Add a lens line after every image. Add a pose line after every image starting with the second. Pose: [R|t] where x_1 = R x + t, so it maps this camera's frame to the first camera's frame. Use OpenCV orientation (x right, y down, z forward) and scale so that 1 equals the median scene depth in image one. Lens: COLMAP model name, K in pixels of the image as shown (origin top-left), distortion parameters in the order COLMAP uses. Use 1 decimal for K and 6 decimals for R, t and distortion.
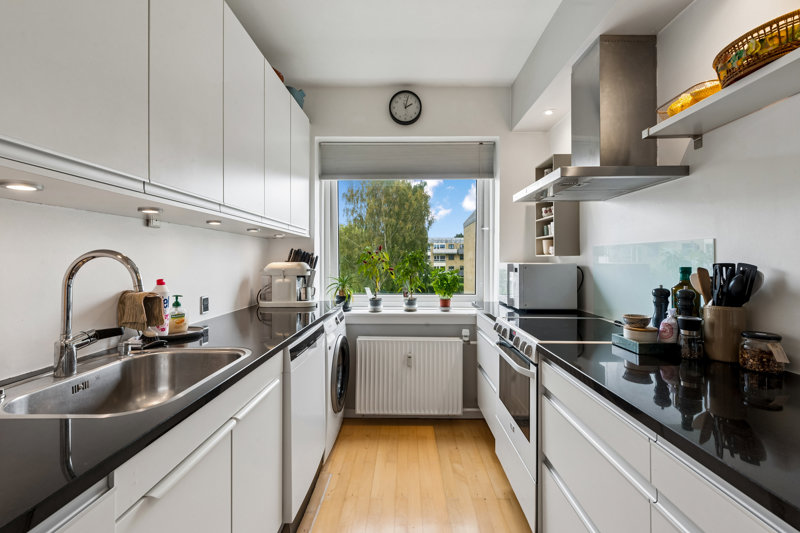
lens RADIAL K [[365.5, 0, 399.3], [0, 365.5, 262.8], [0, 0, 1]] dist [-0.000240, 0.000124]
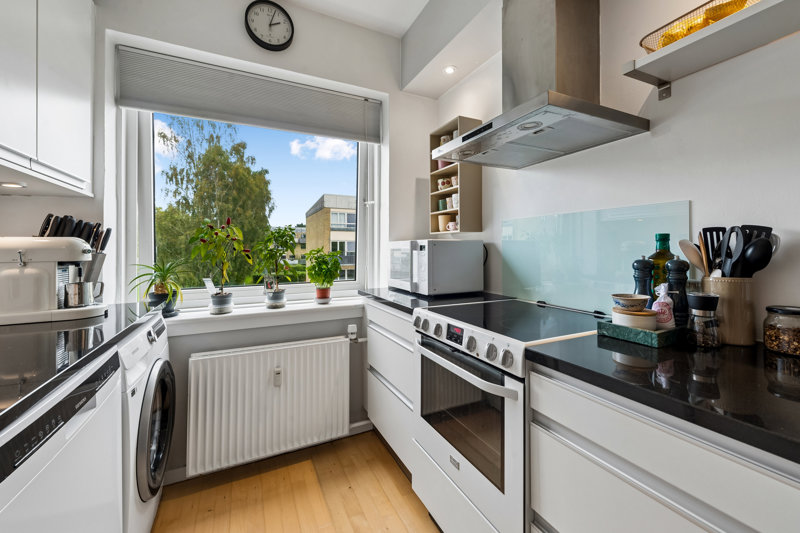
lens RADIAL K [[325.5, 0, 404.0], [0, 325.5, 246.2], [0, 0, 1]] dist [0.009269, -0.002531]
pose [[0.883791, -0.001053, 0.467880, -0.054925], [0.010765, 0.999779, -0.018084, 0.025872], [-0.467757, 0.021019, 0.883607, 0.332053]]
